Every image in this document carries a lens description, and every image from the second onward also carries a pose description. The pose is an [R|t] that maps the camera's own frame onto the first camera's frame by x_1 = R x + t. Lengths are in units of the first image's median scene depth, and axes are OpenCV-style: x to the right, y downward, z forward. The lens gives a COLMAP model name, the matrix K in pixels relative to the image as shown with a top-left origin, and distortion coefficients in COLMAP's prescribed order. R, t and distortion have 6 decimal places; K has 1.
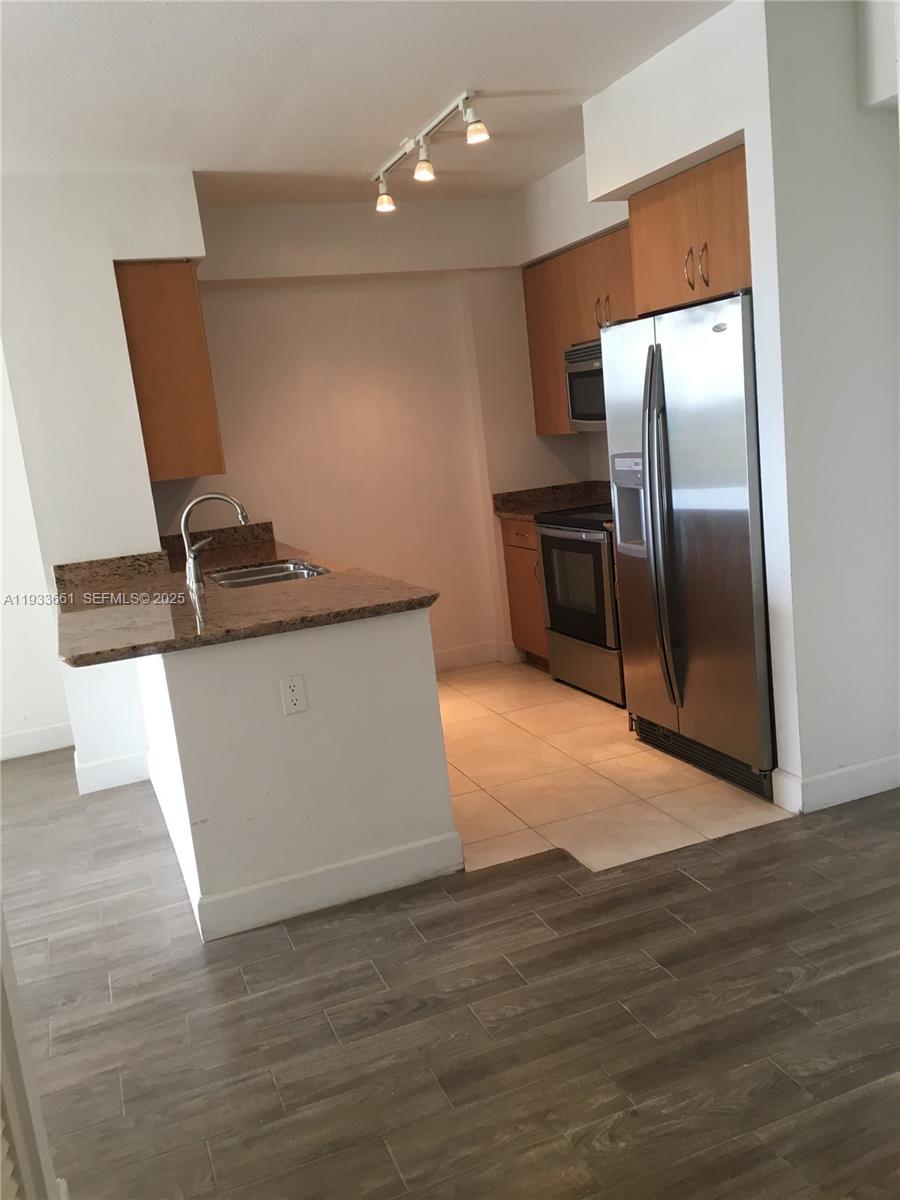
lens RADIAL K [[1005.5, 0, 450.0], [0, 1005.5, 600.0], [0, 0, 1]] dist [0.040560, -0.006053]
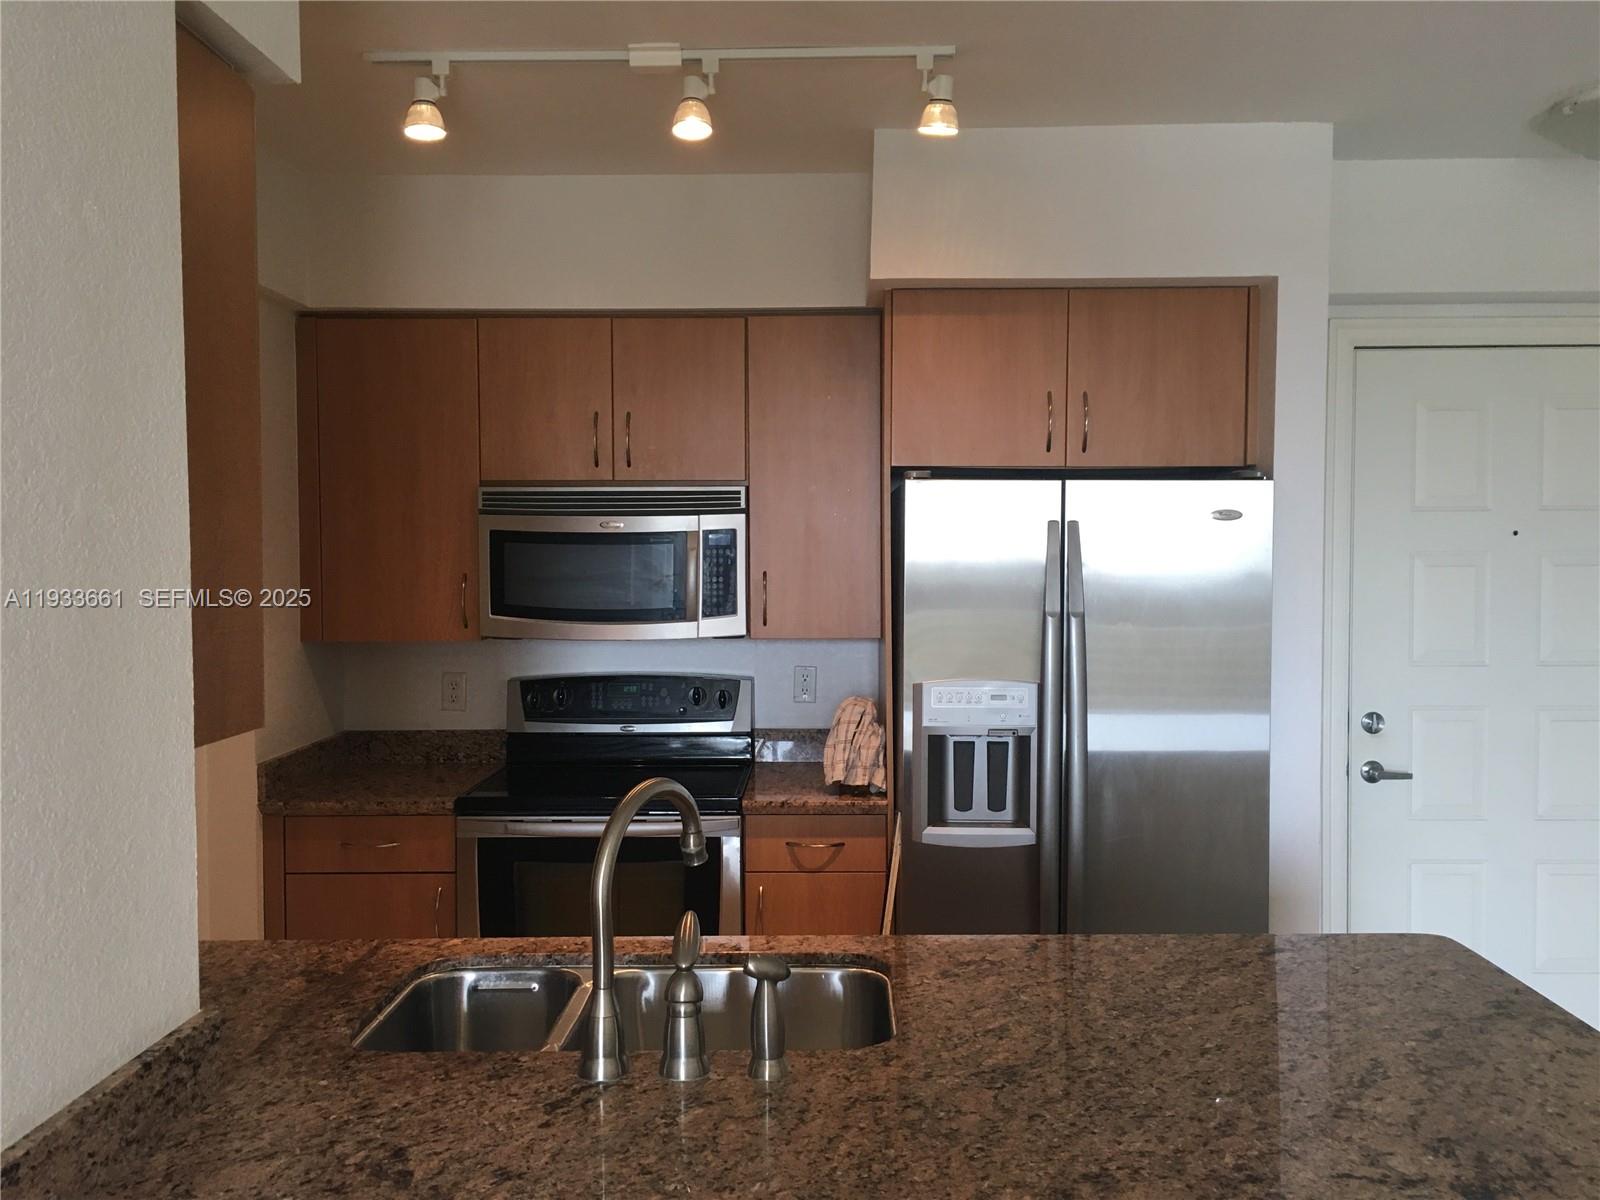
lens RADIAL K [[1340.7, 0, 800.0], [0, 1340.7, 600.0], [0, 0, 1]] dist [0.040560, -0.006053]
pose [[0.383475, 0.073790, 0.920599, -0.682574], [0.124992, 0.983485, -0.130896, -0.104864], [-0.915054, 0.165263, 0.367919, 0.837357]]
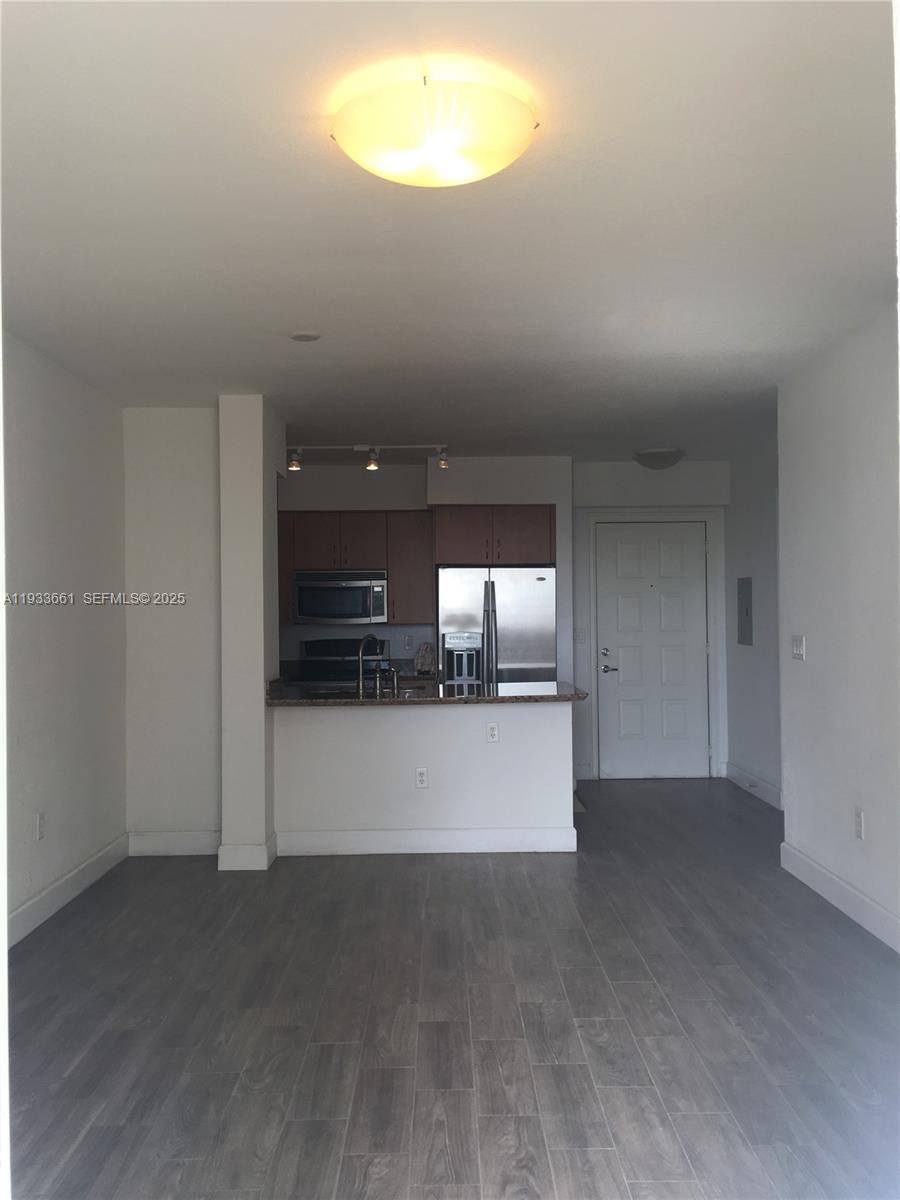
lens RADIAL K [[1005.5, 0, 450.0], [0, 1005.5, 600.0], [0, 0, 1]] dist [0.040560, -0.006053]
pose [[0.356024, 0.123981, 0.926216, -1.750755], [0.136723, 0.973583, -0.182876, 0.156135], [-0.924421, 0.191744, 0.329667, 0.393545]]
